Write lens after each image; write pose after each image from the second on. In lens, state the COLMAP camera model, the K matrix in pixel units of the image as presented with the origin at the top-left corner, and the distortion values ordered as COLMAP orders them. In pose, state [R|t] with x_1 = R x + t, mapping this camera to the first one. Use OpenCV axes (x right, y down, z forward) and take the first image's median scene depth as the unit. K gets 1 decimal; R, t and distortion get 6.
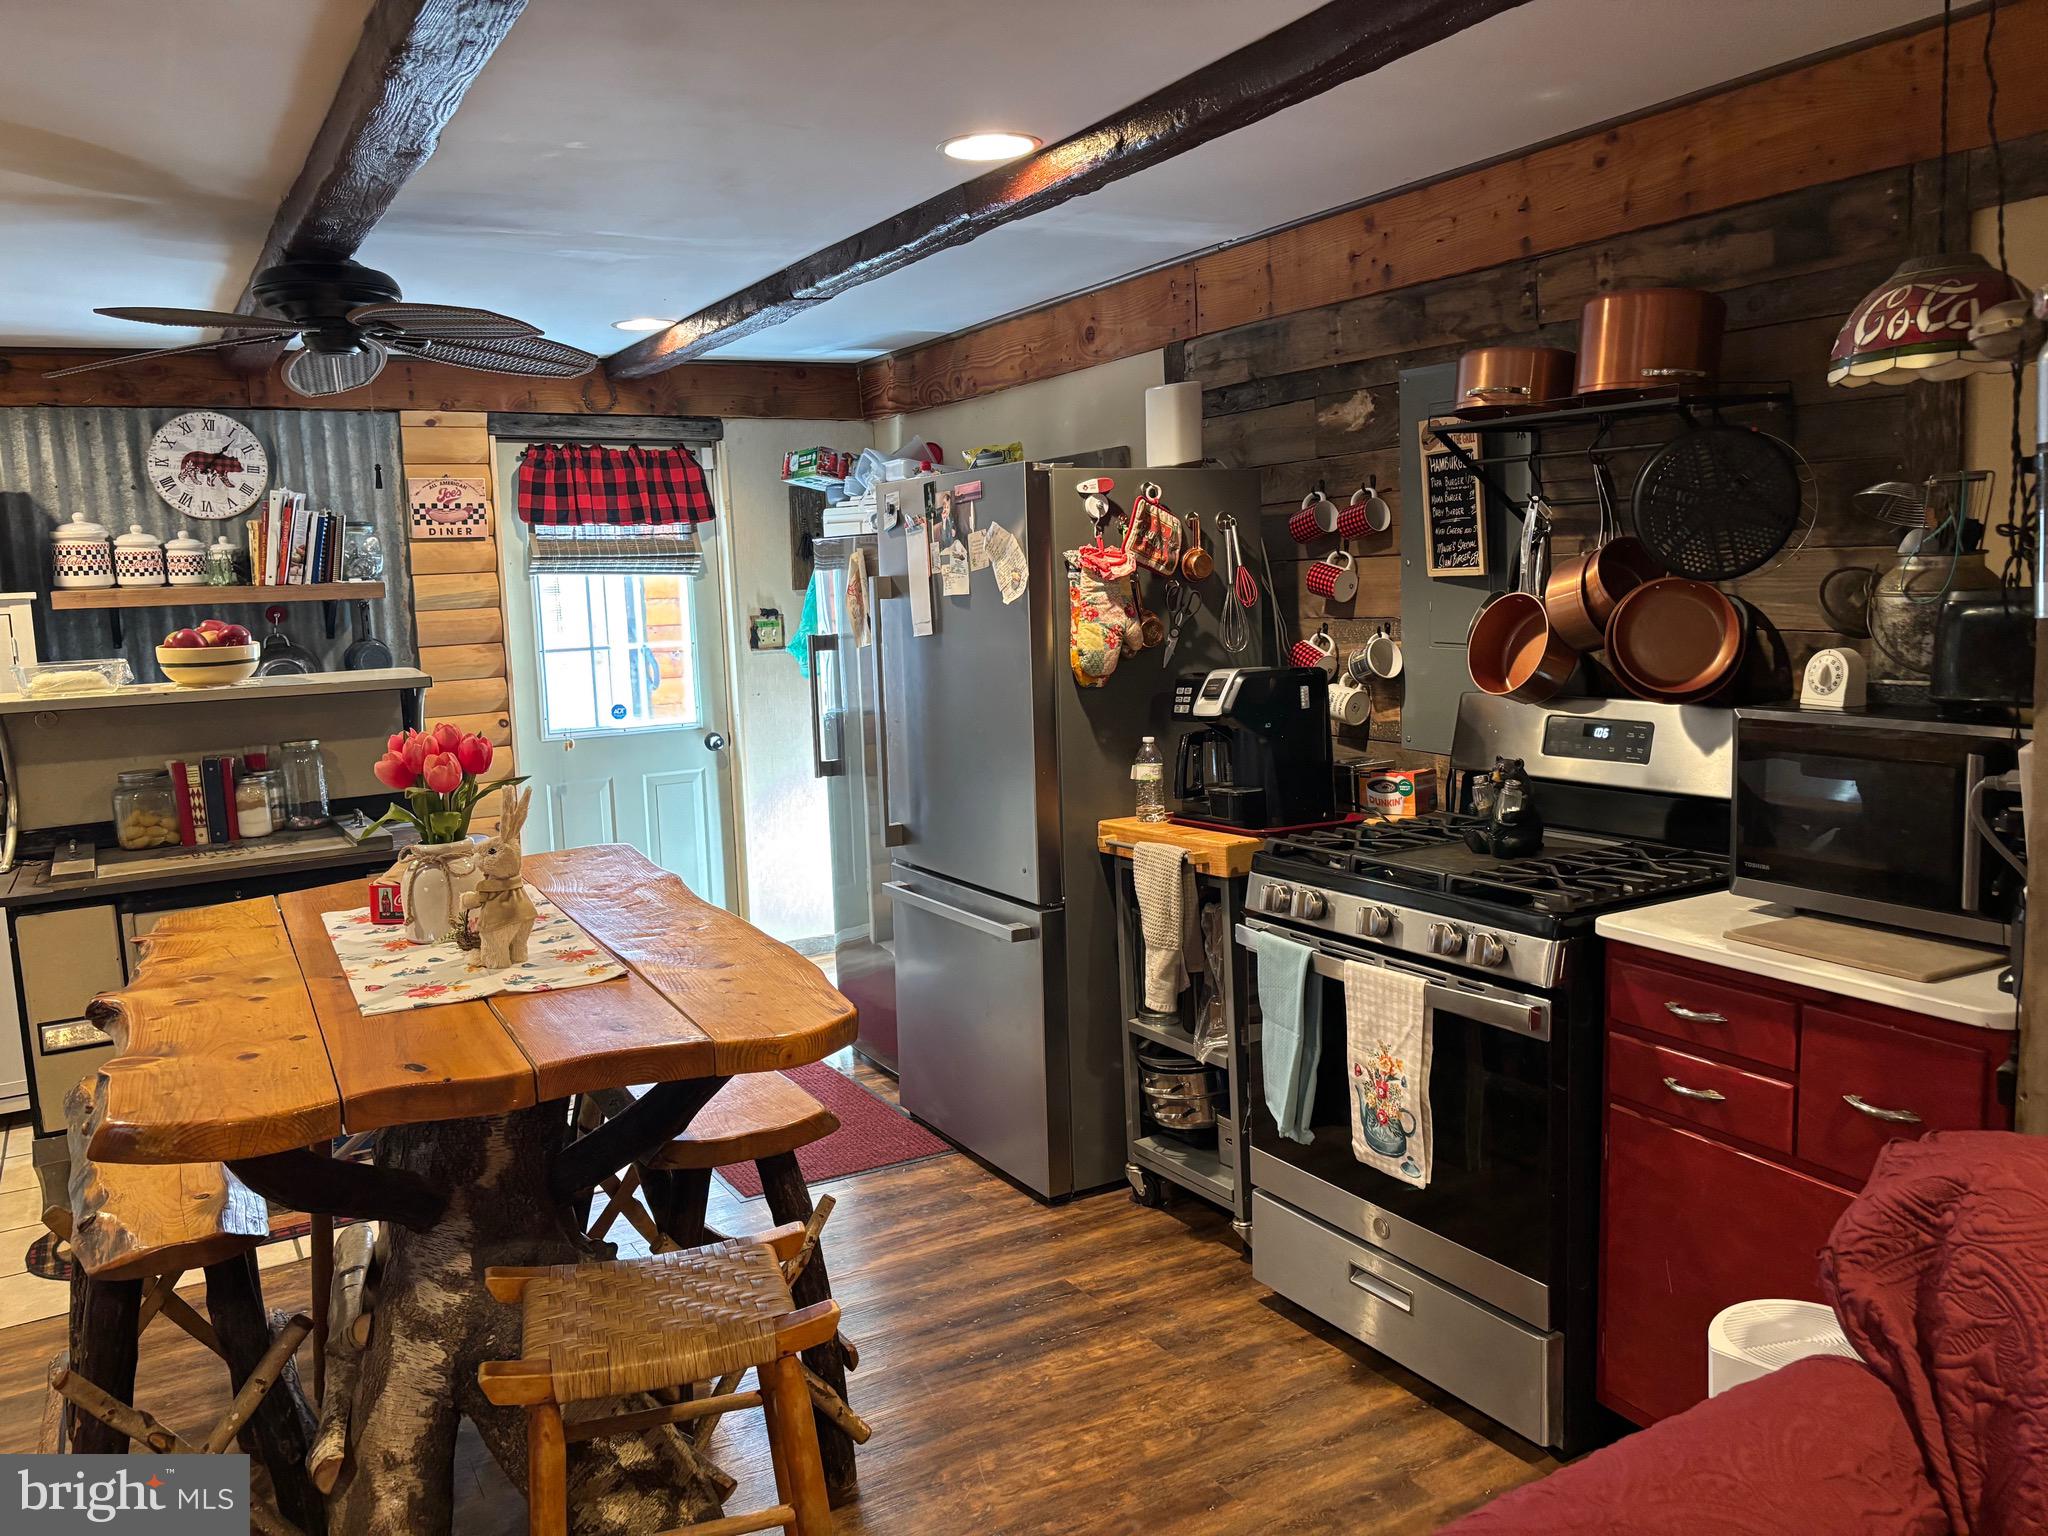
lens RADIAL K [[1555.1, 0, 1013.1], [0, 1555.1, 767.4], [0, 0, 1]] dist [0.064399, -0.072195]
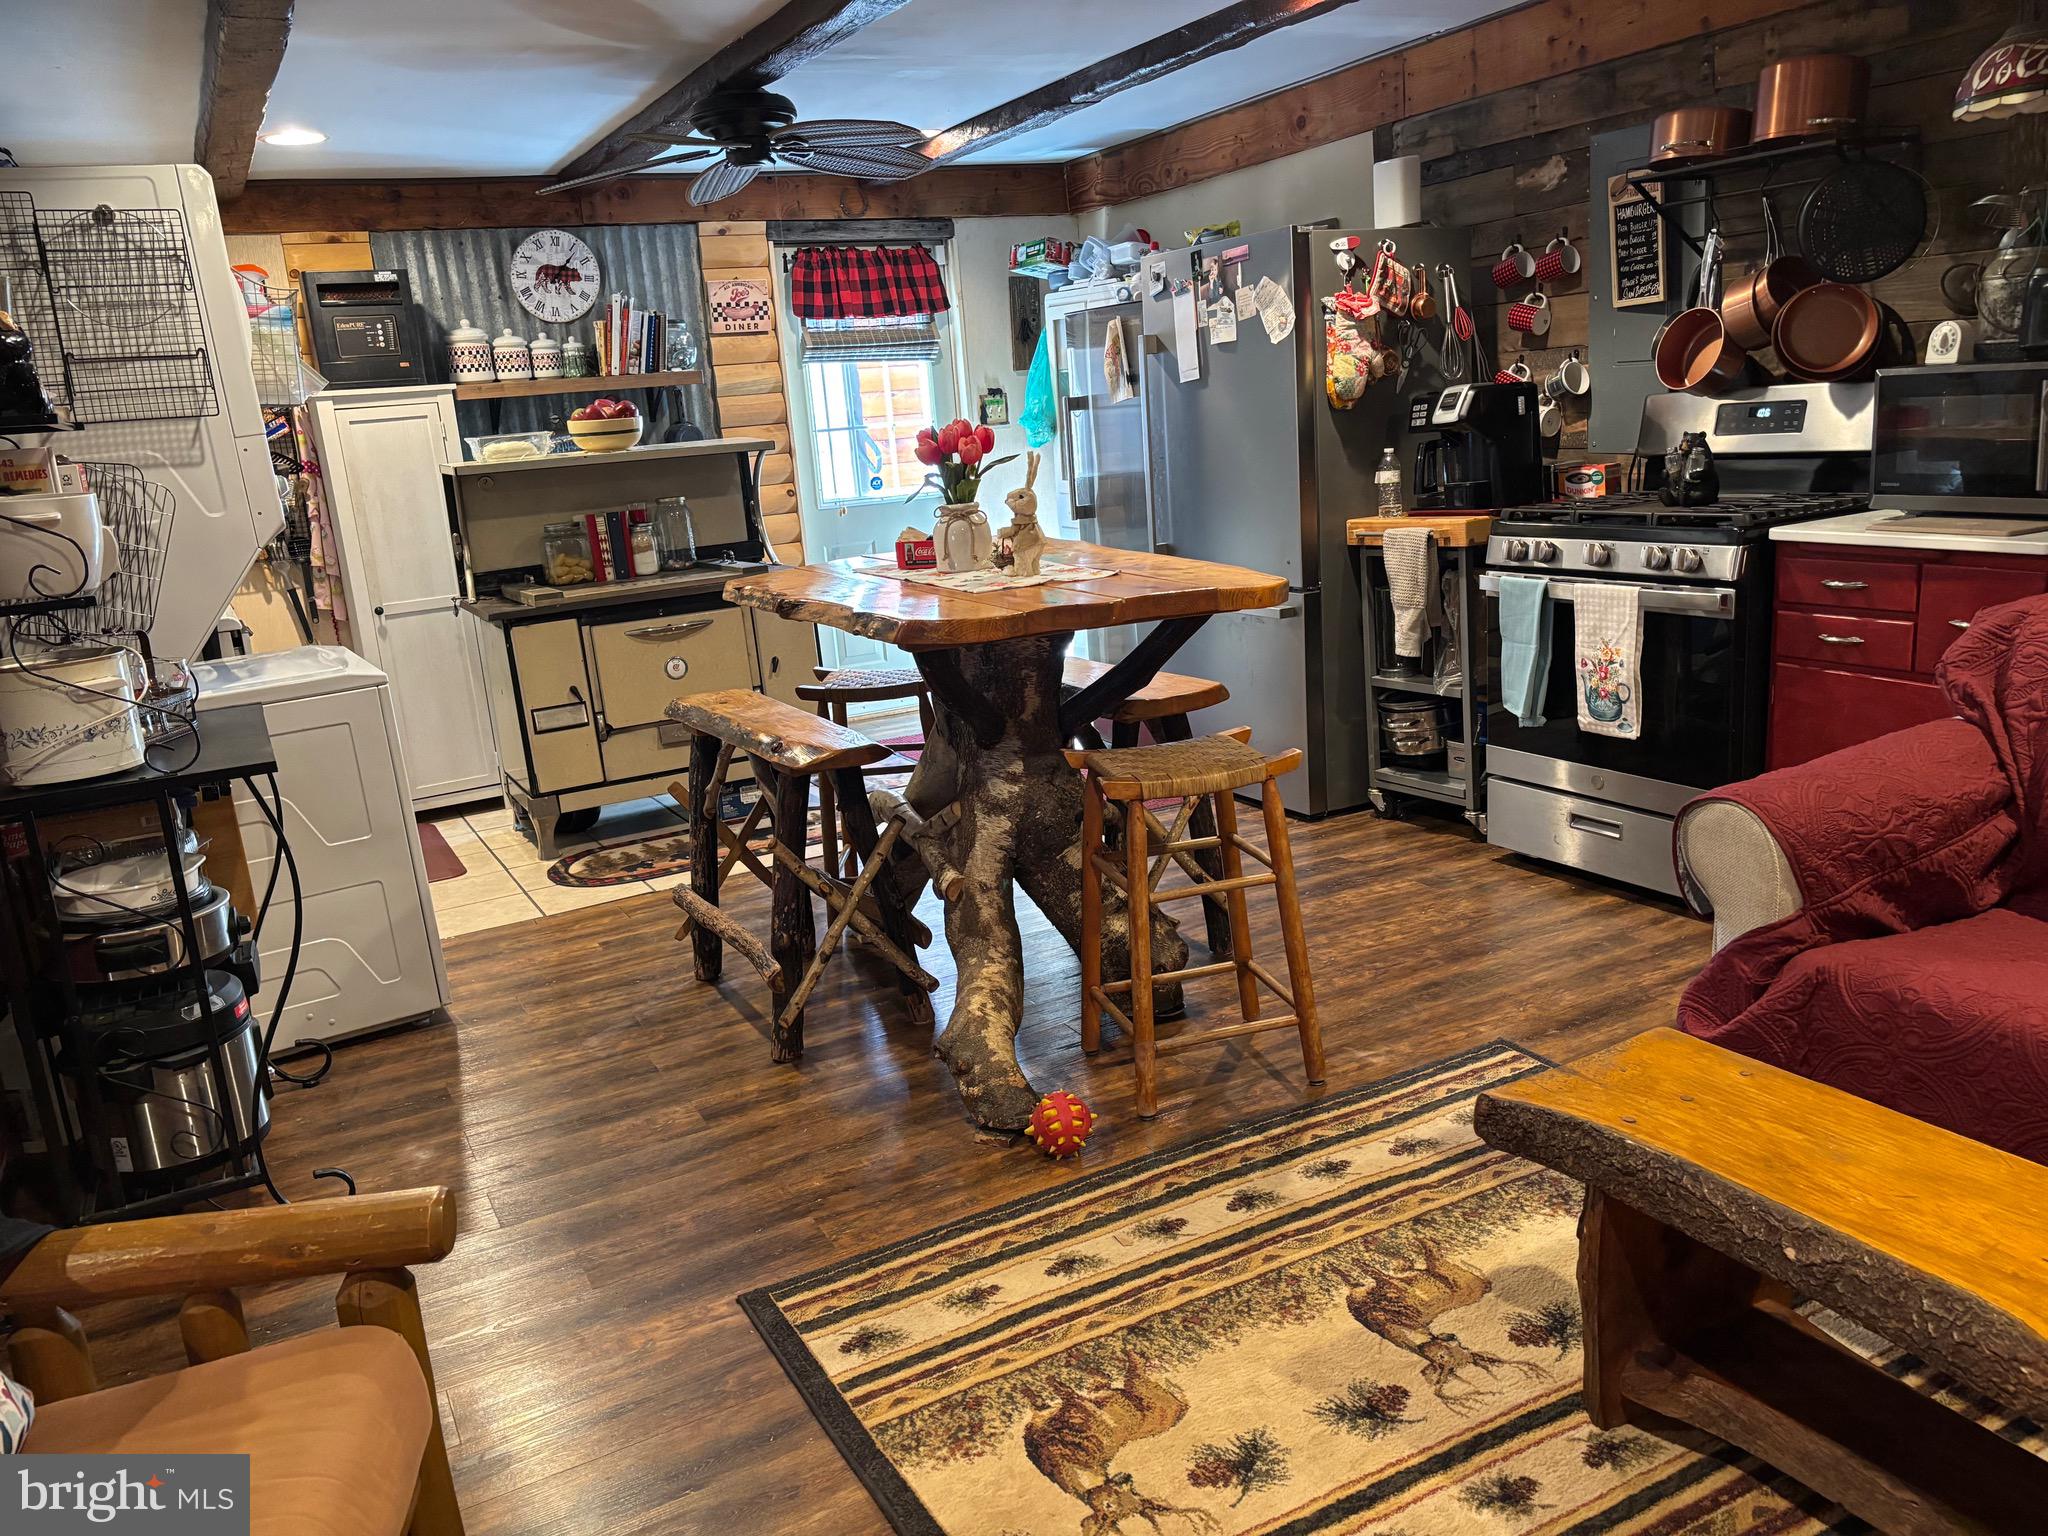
lens RADIAL K [[1528.7, 0, 1034.6], [0, 1528.7, 771.2], [0, 0, 1]] dist [0.042233, -0.053102]
pose [[0.998566, -0.032096, -0.042855, -0.153844], [0.036901, 0.992505, 0.116499, 0.084456], [0.038795, -0.117914, 0.992266, -0.274261]]
